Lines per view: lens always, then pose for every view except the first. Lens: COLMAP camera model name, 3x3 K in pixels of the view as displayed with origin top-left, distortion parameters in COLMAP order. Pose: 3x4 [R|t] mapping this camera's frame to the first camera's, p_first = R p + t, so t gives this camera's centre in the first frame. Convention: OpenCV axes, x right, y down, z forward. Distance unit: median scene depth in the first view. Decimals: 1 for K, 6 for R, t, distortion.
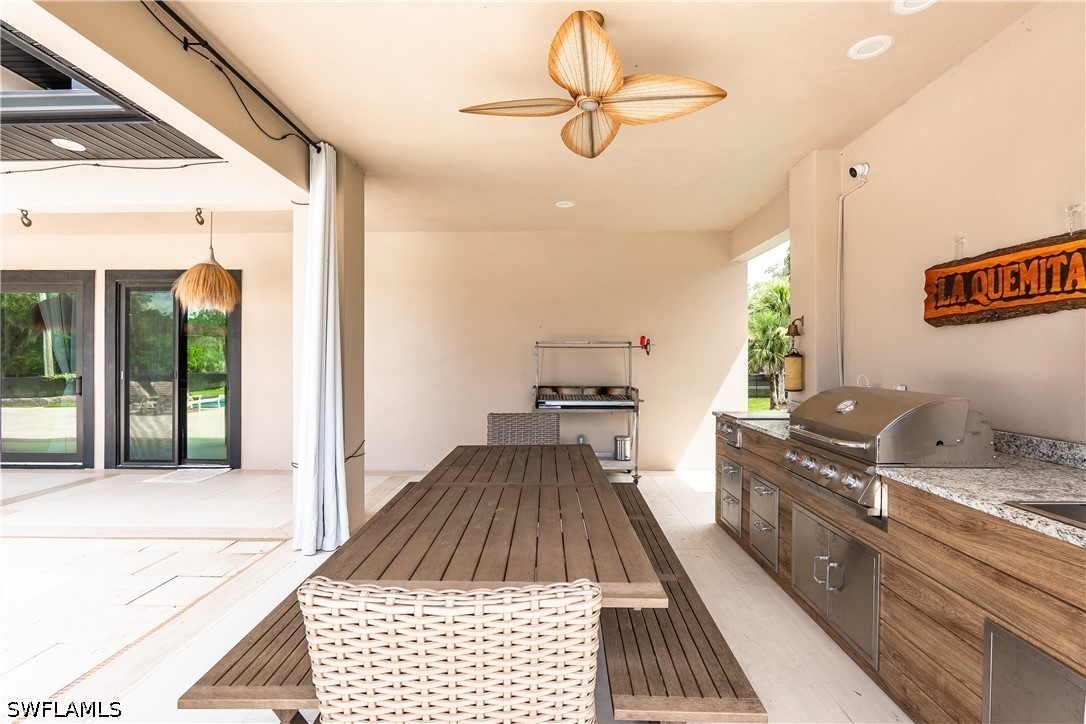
lens RADIAL K [[495.9, 0, 545.4], [0, 495.9, 357.9], [0, 0, 1]] dist [-0.010912, -0.000440]
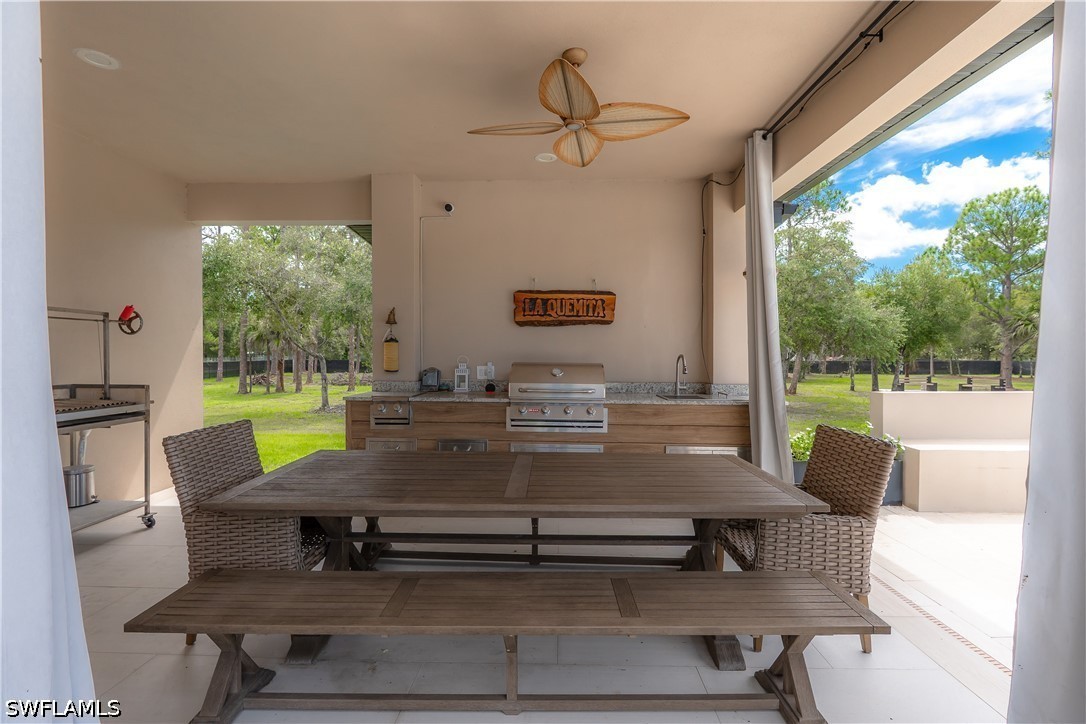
lens RADIAL K [[495.9, 0, 545.4], [0, 495.9, 357.9], [0, 0, 1]] dist [-0.010912, -0.000440]
pose [[0.010598, -0.008836, 0.999905, -1.052011], [-0.007919, 0.999929, 0.008920, 0.034283], [-0.999912, -0.008013, 0.010527, 1.002534]]
